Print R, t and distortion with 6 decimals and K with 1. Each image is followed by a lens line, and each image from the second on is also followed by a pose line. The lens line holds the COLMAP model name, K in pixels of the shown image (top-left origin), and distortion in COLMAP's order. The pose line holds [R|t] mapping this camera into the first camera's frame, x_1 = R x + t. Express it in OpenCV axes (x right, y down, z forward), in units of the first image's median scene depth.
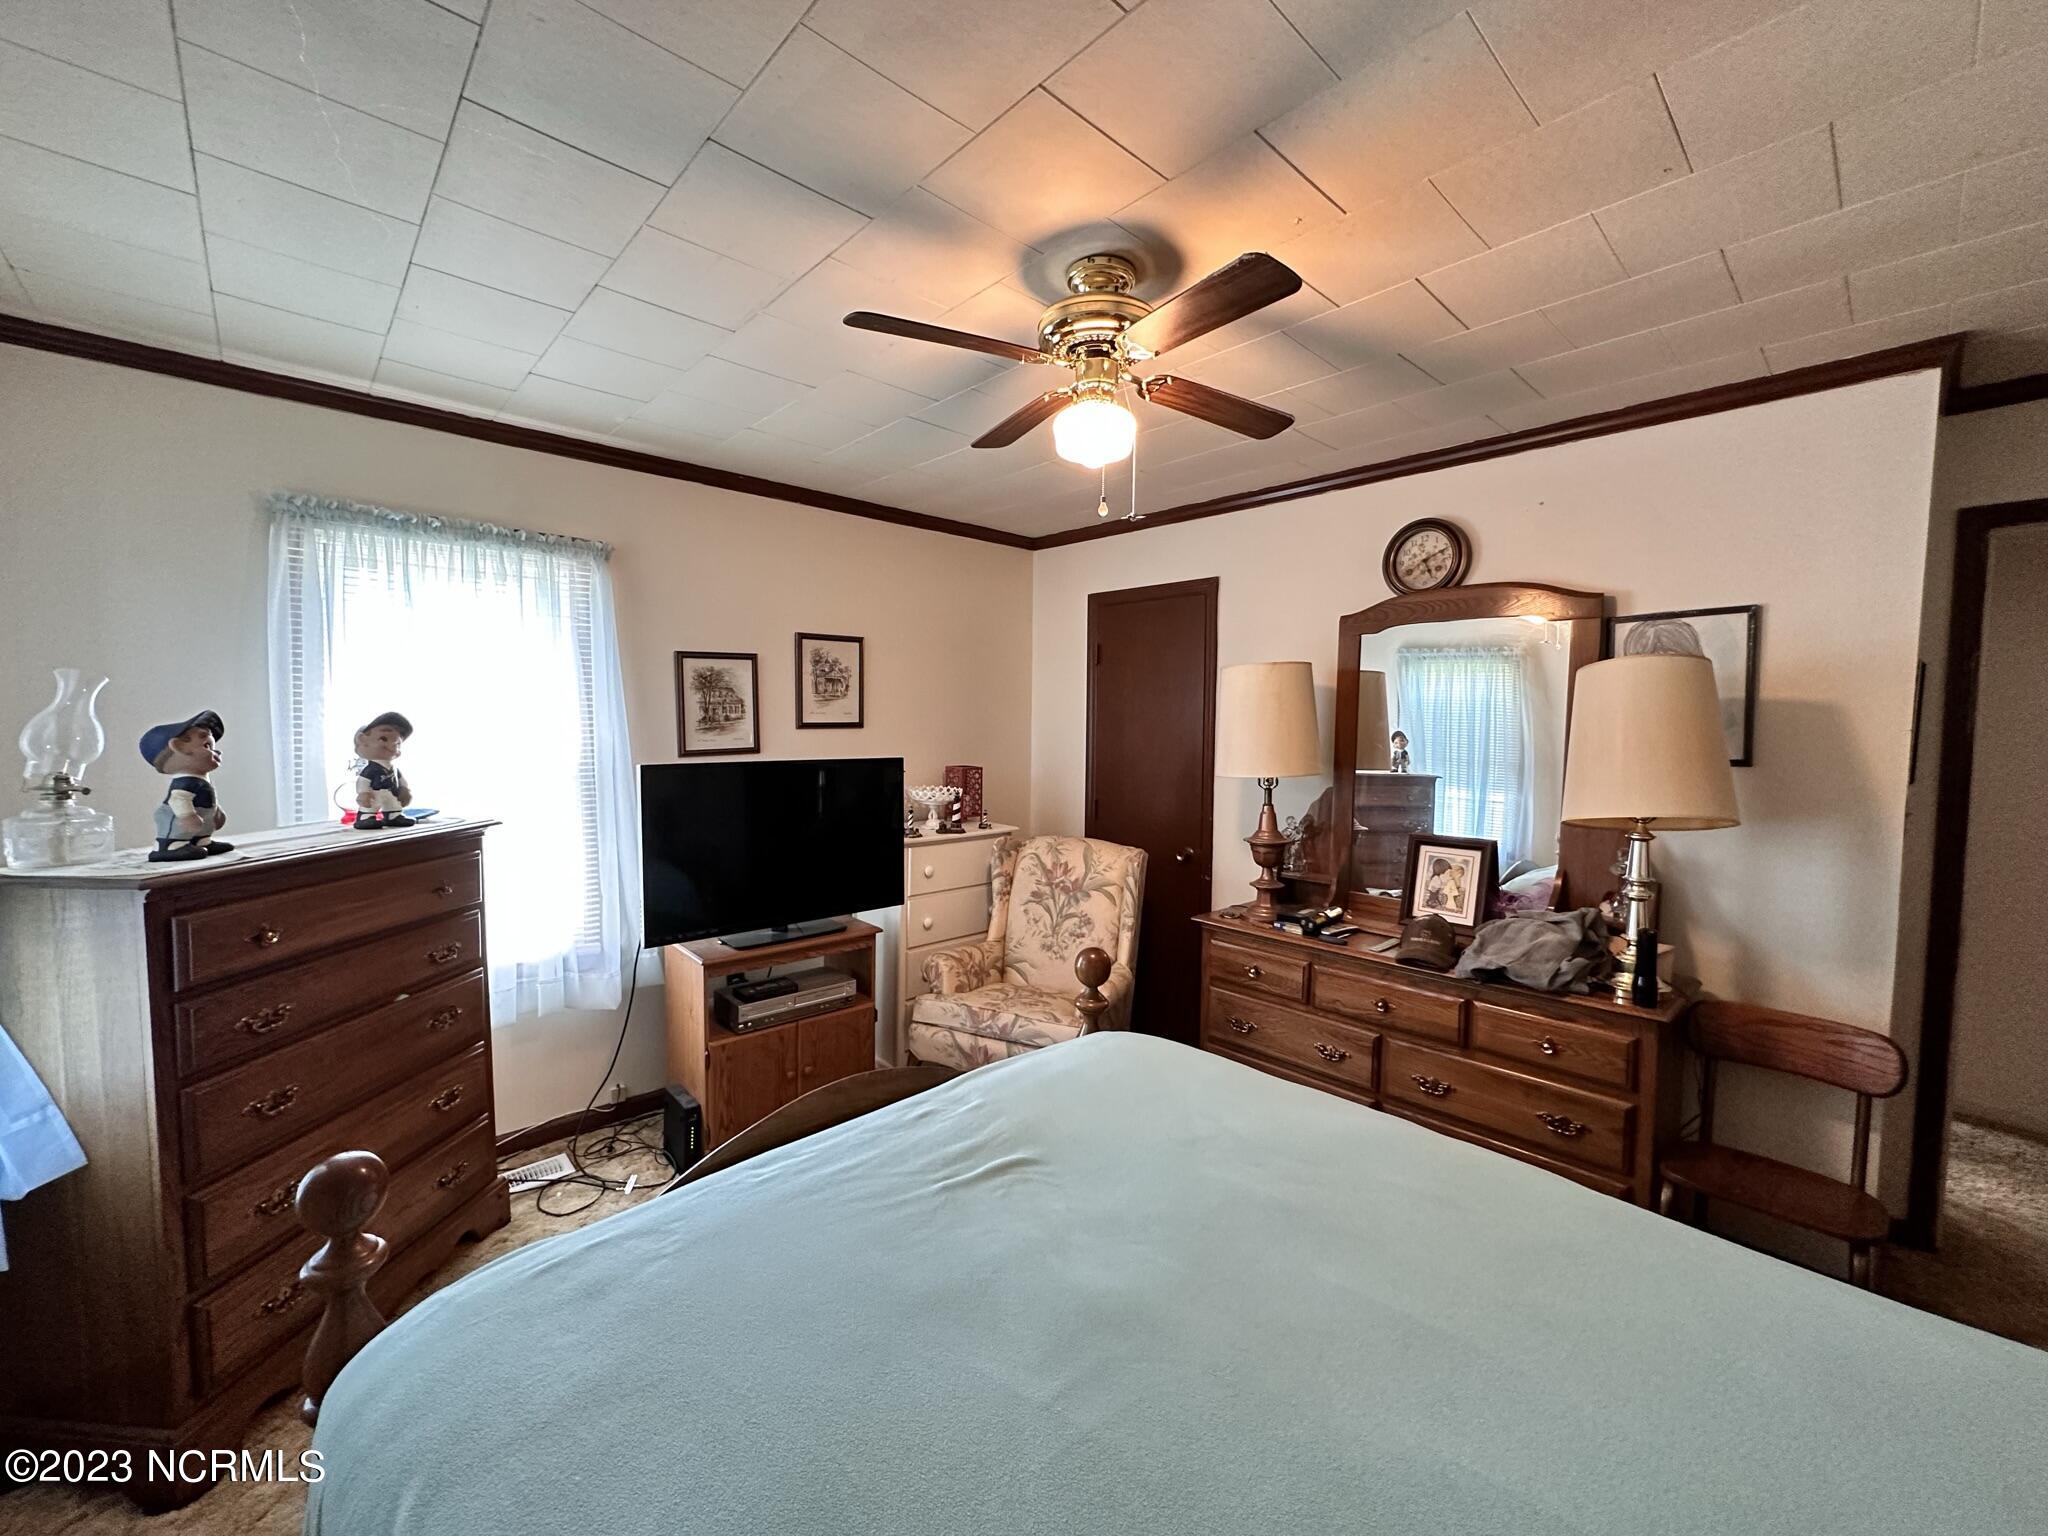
lens RADIAL K [[824.9, 0, 1027.7], [0, 824.9, 771.5], [0, 0, 1]] dist [-0.001841, 0.000306]
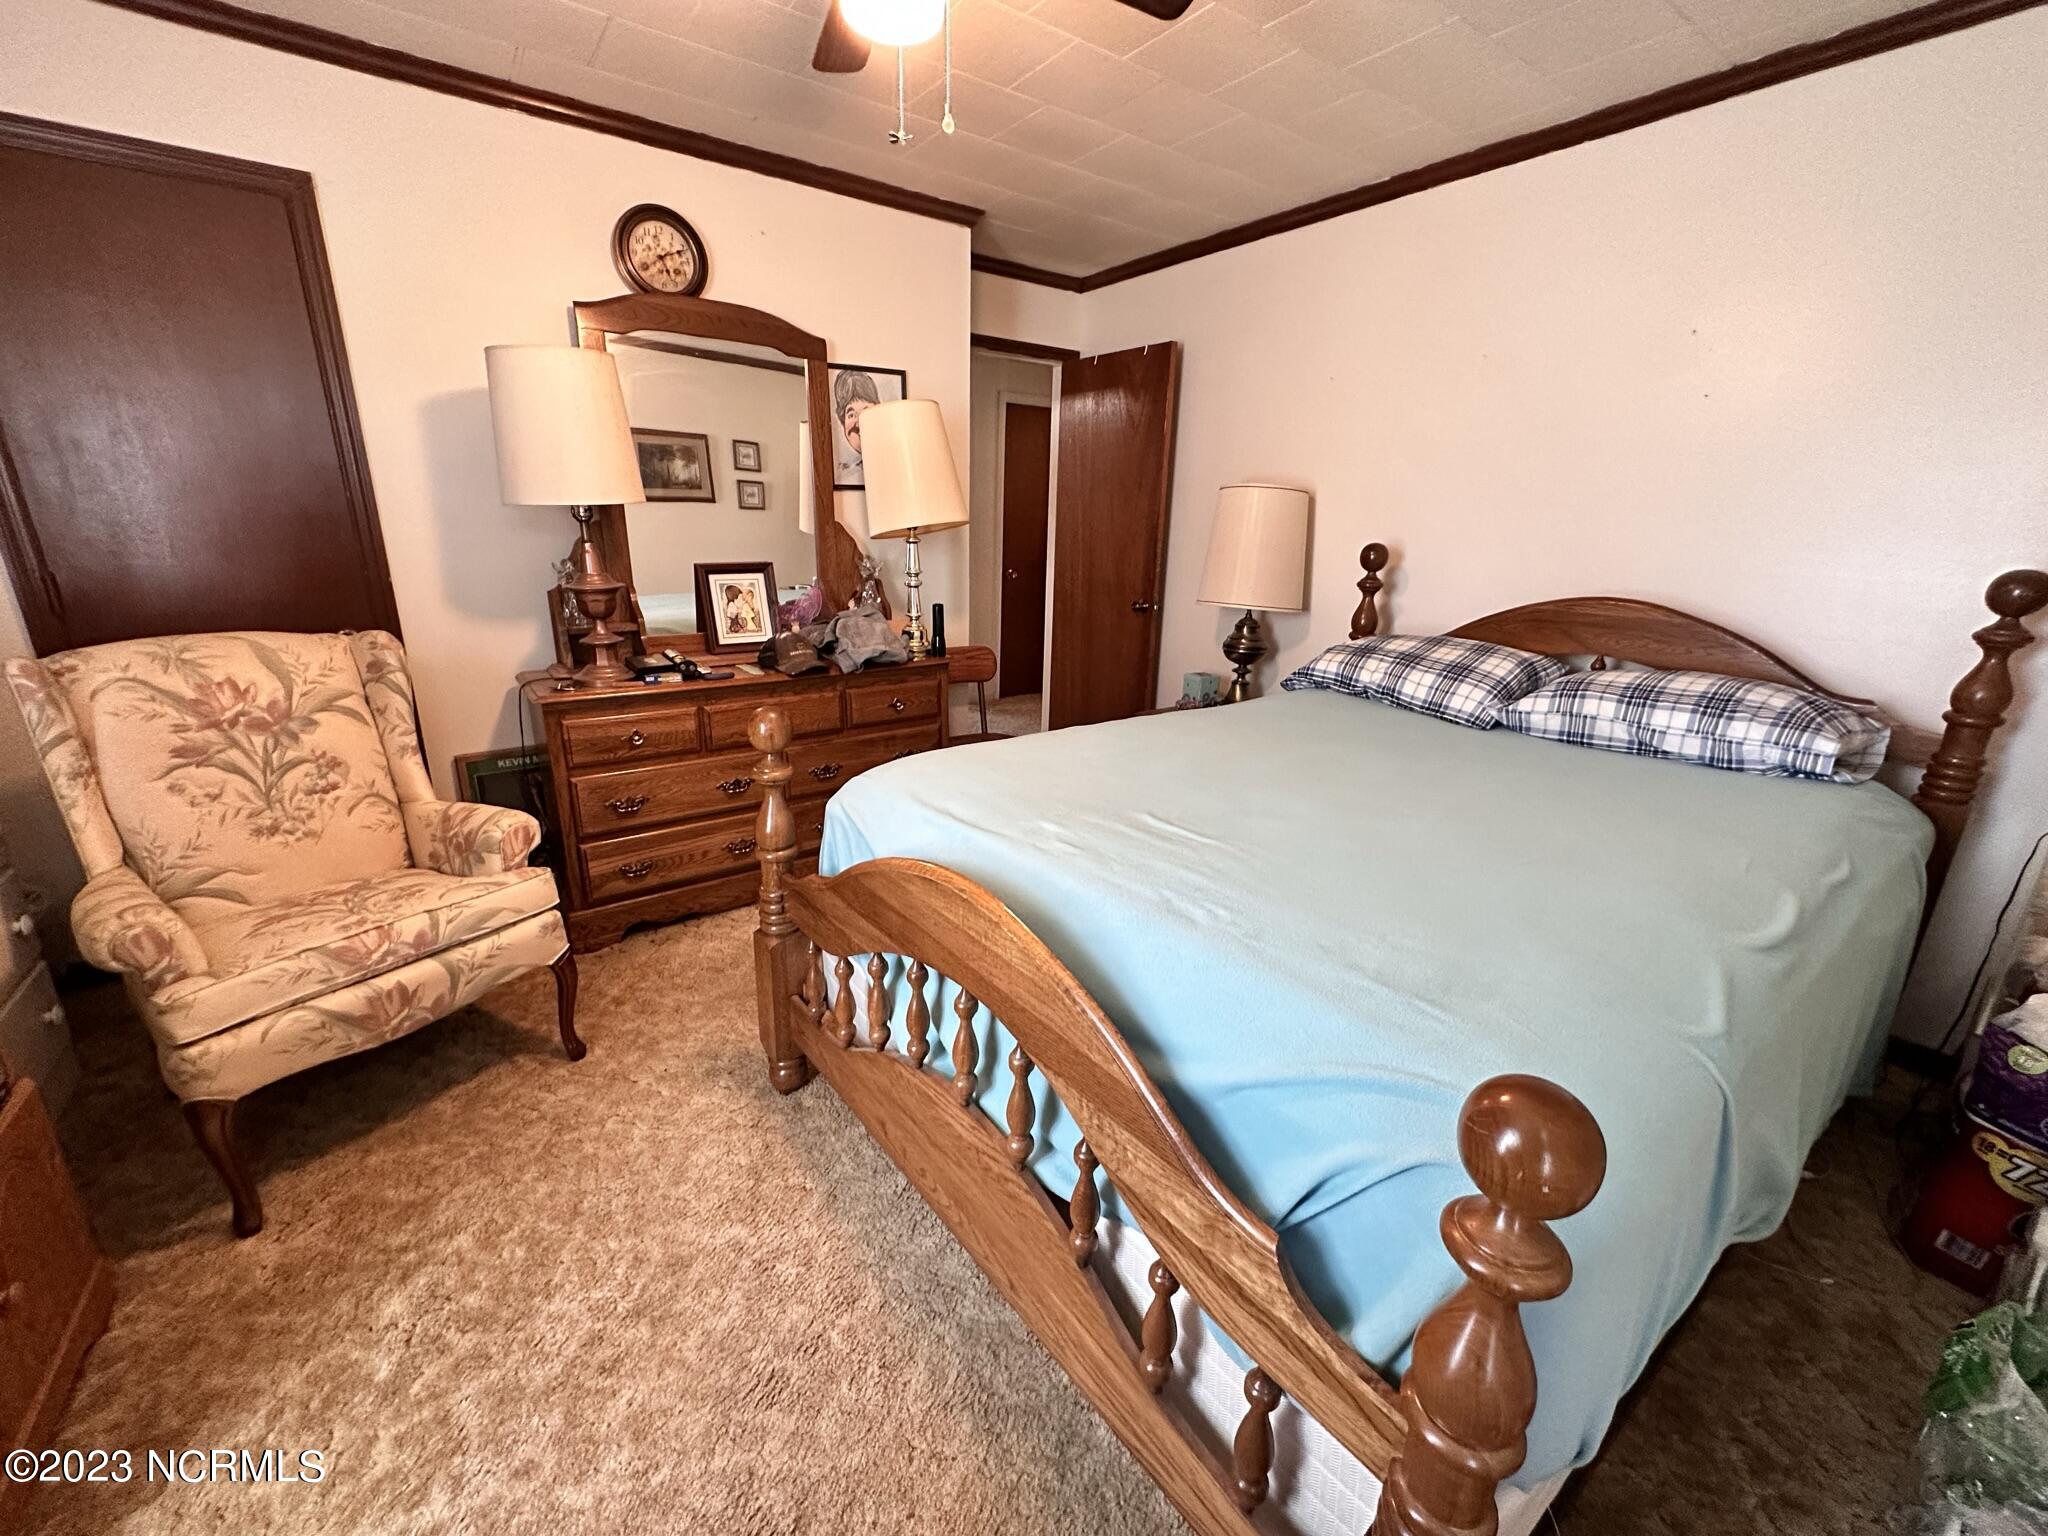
lens RADIAL K [[824.9, 0, 1027.0], [0, 824.9, 765.6], [0, 0, 1]] dist [-0.001841, 0.000306]
pose [[0.123246, -0.299489, 0.946106, -0.498363], [0.038264, 0.954100, 0.297035, 0.026389], [-0.991638, -0.000406, 0.129048, 0.471339]]
